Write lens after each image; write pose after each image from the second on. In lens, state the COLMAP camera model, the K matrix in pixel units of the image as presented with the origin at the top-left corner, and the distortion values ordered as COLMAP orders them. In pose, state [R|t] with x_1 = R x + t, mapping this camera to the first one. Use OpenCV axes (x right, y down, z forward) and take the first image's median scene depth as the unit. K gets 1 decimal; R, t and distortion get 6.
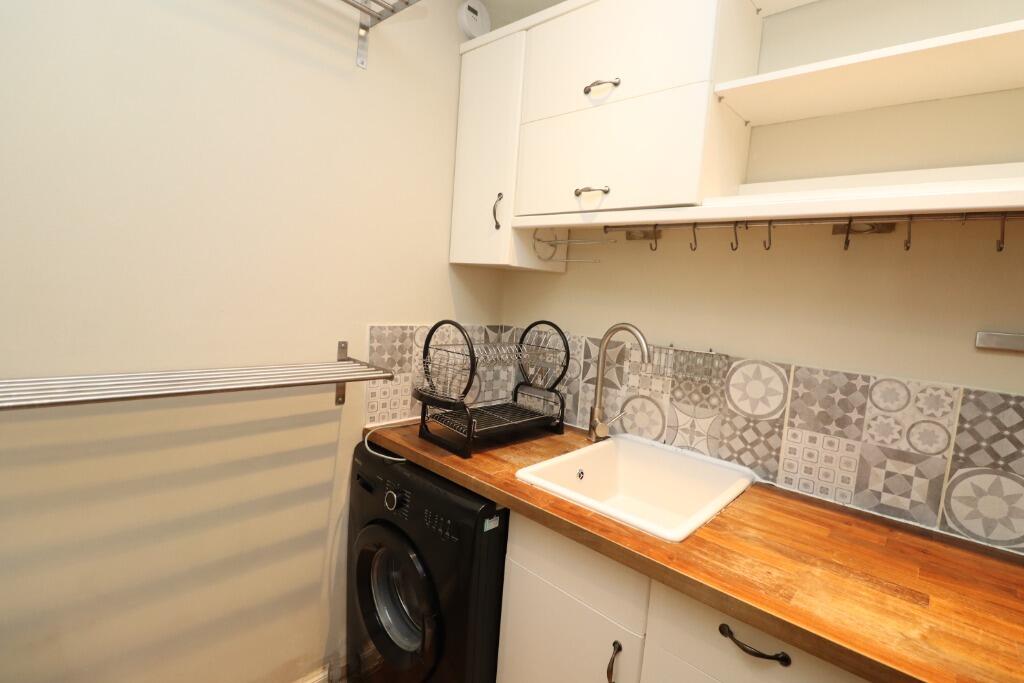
lens RADIAL K [[467.7, 0, 518.9], [0, 467.7, 341.7], [0, 0, 1]] dist [-0.000313, -0.015274]
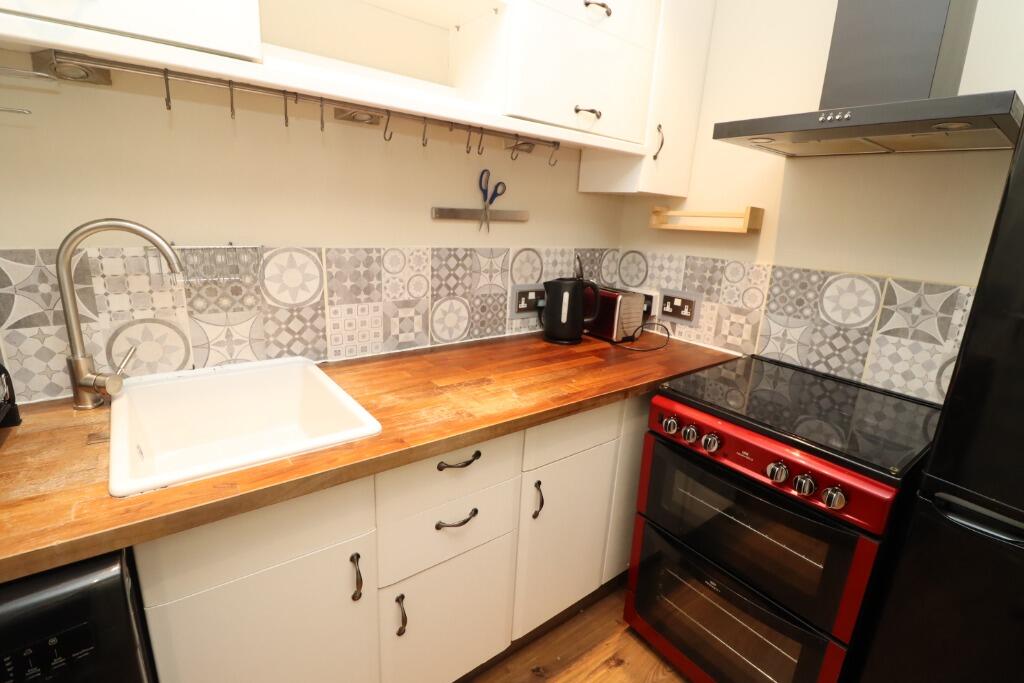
lens RADIAL K [[467.7, 0, 518.9], [0, 467.7, 341.7], [0, 0, 1]] dist [-0.000313, -0.015274]
pose [[0.182845, -0.317723, 0.930387, -0.392698], [0.058429, 0.948180, 0.312316, -0.054200], [-0.981404, -0.002744, 0.191934, 0.371635]]
